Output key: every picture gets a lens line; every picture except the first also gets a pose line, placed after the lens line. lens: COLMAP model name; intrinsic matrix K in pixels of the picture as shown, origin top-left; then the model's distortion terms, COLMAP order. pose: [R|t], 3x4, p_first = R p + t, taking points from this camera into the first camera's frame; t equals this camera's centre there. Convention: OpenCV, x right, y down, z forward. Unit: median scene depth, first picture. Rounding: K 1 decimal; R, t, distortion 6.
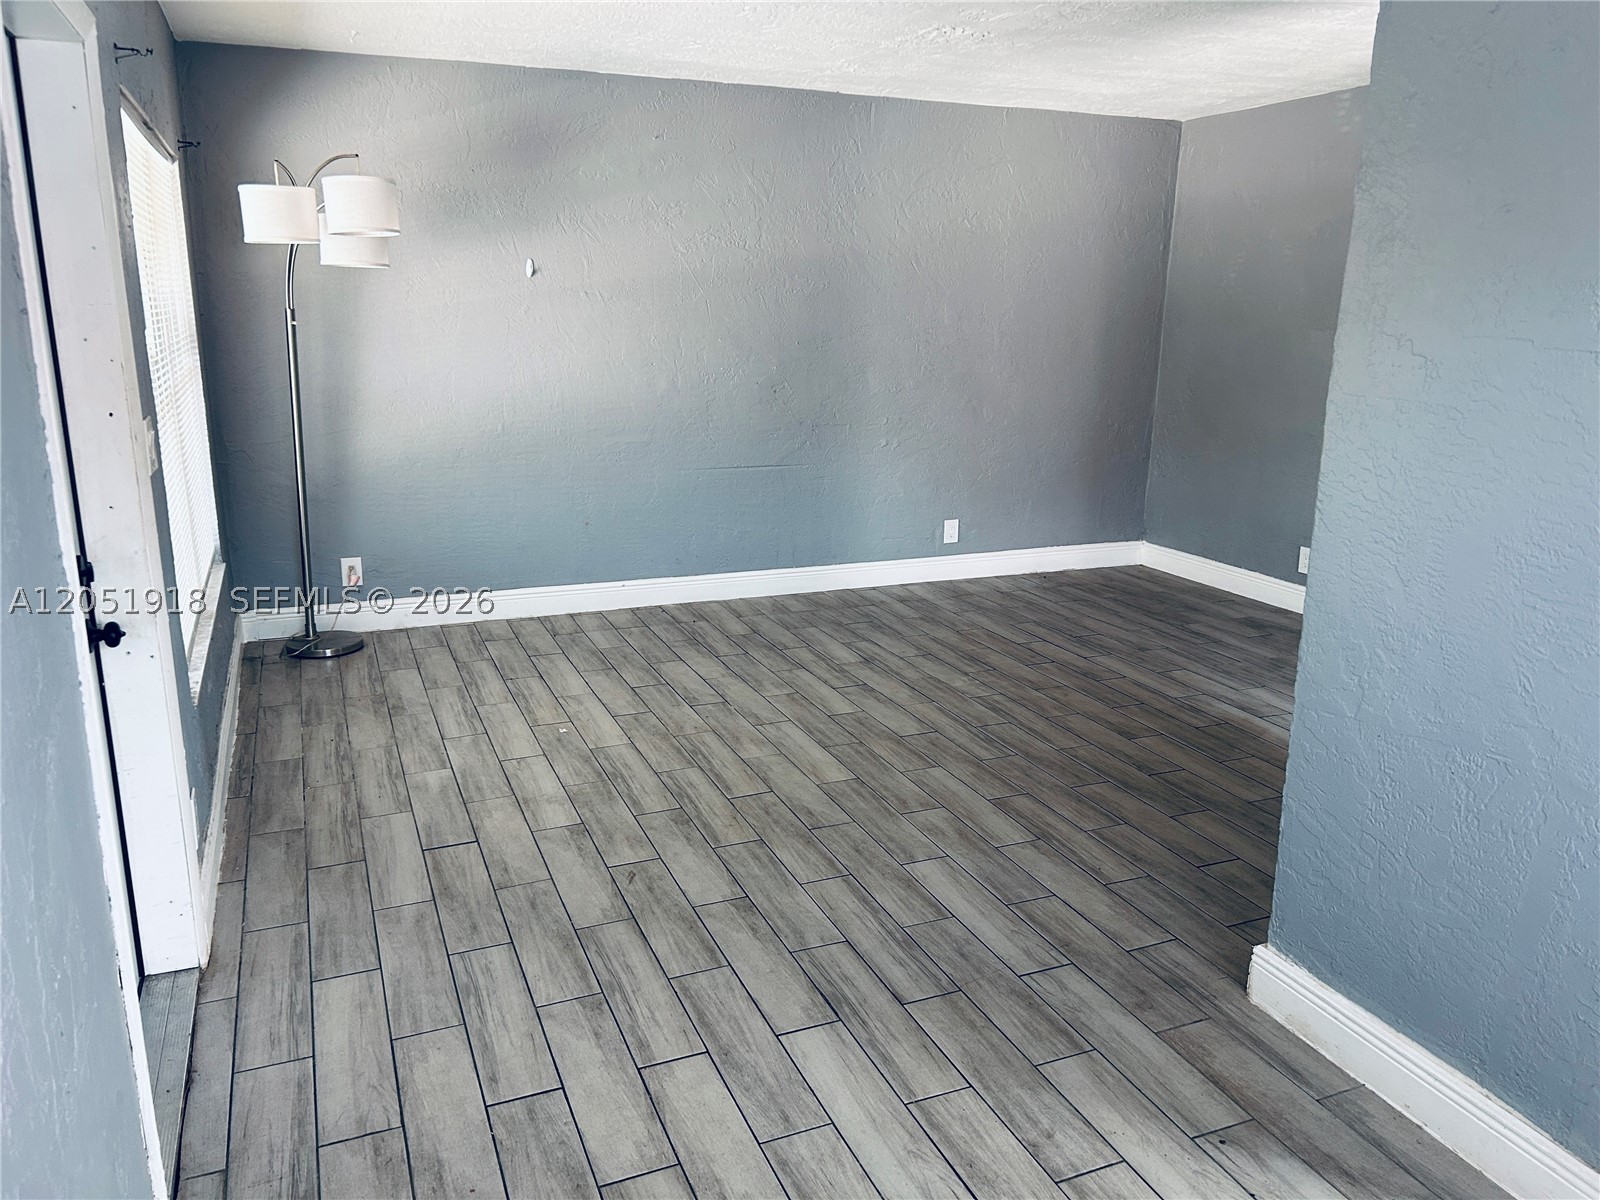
lens RADIAL K [[1205.0, 0, 801.6], [0, 1205.0, 600.8], [0, 0, 1]] dist [0.047526, -0.058070]
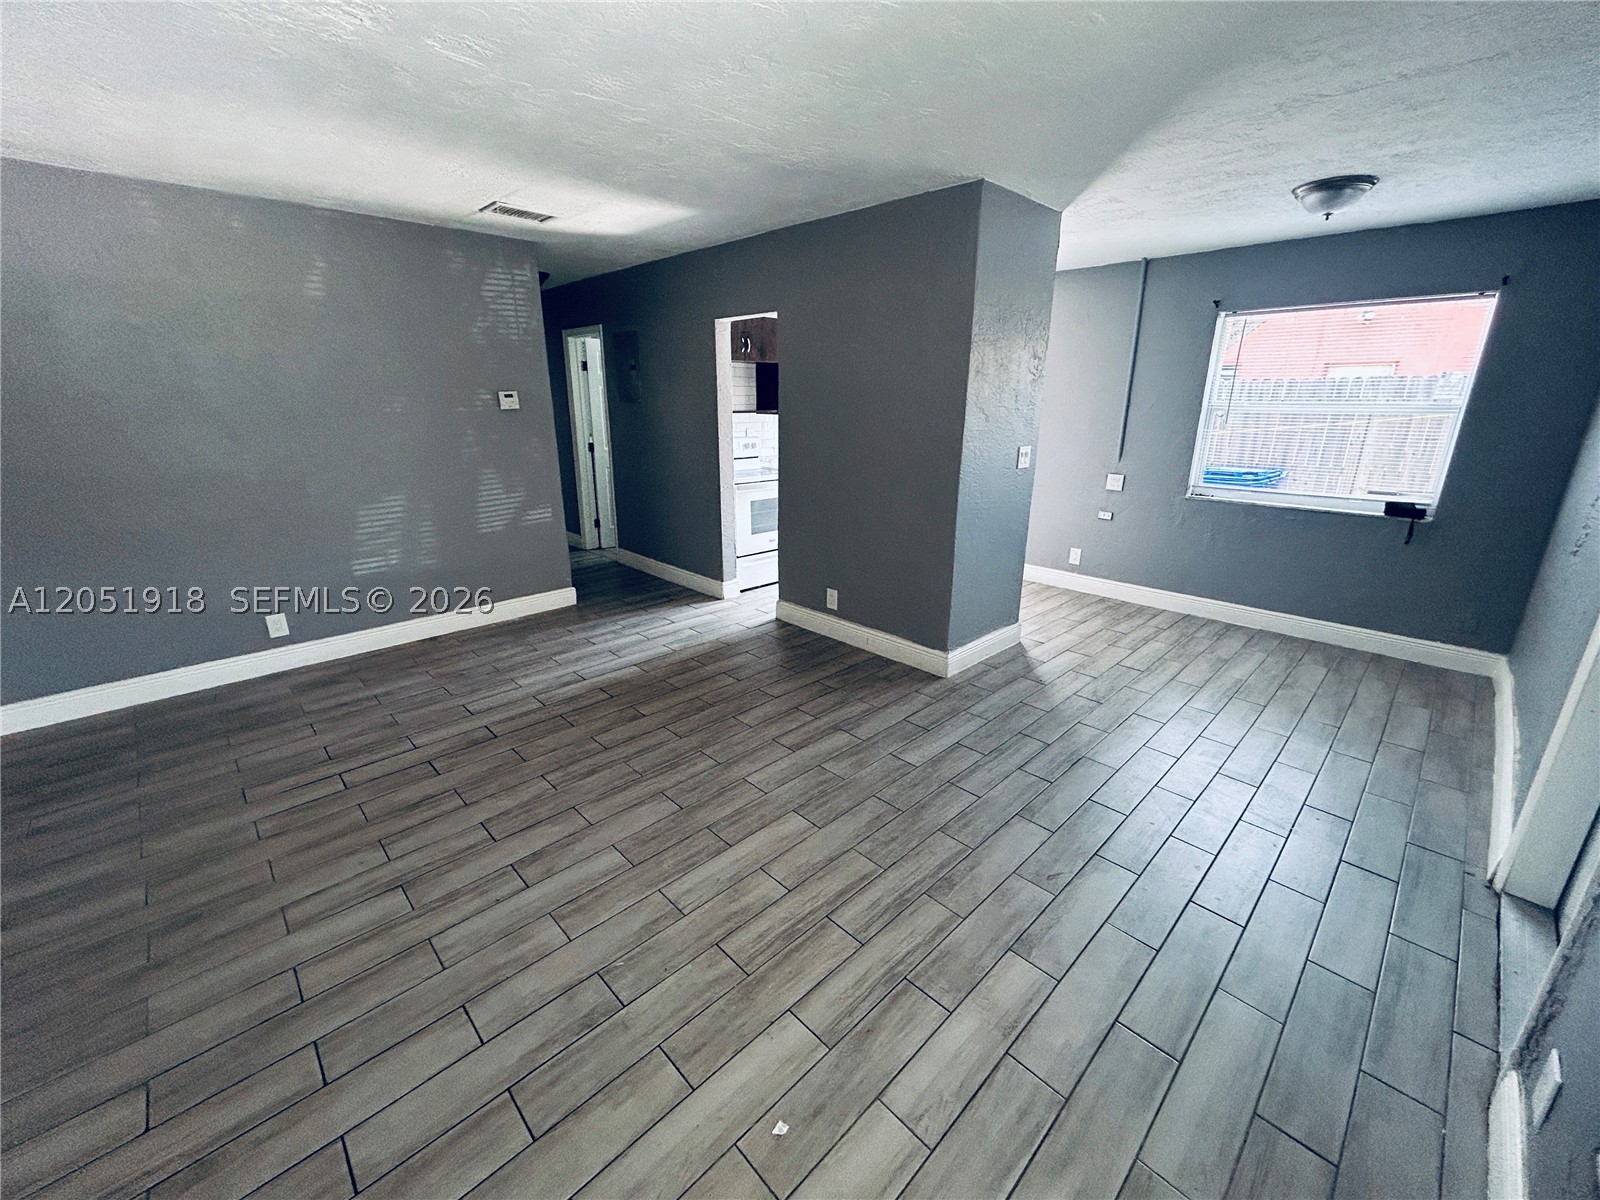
lens RADIAL K [[649.1, 0, 800.6], [0, 649.1, 602.1], [0, 0, 1]] dist [-0.003463, 0.000905]
pose [[-0.371911, -0.296575, 0.879617, -0.462088], [0.220232, 0.892343, 0.393982, -0.288199], [-0.901765, 0.340246, -0.266557, 1.118777]]
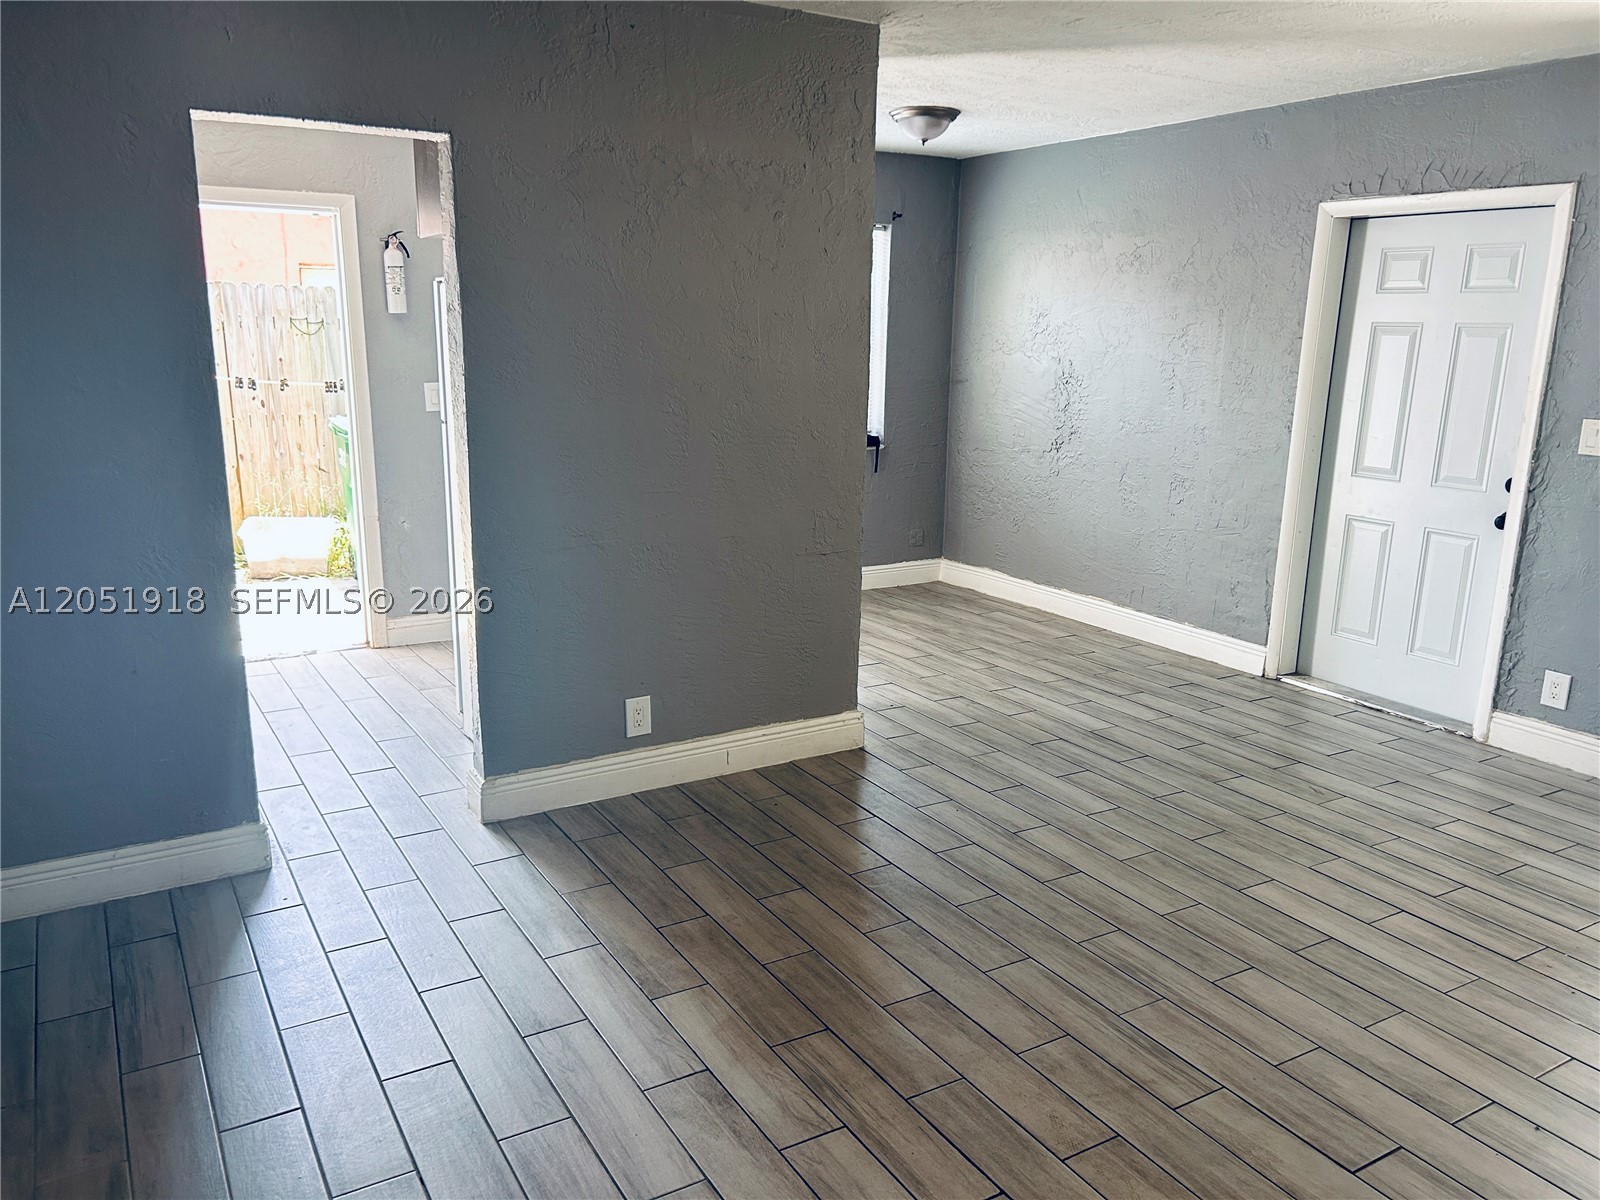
lens RADIAL K [[1205.0, 0, 791.0], [0, 1205.0, 611.2], [0, 0, 1]] dist [0.047526, -0.058070]
pose [[-0.989599, 0.009381, -0.143544, 0.496870], [-0.058846, 0.884155, 0.463473, -0.420502], [0.131263, 0.467100, -0.874407, 1.660106]]
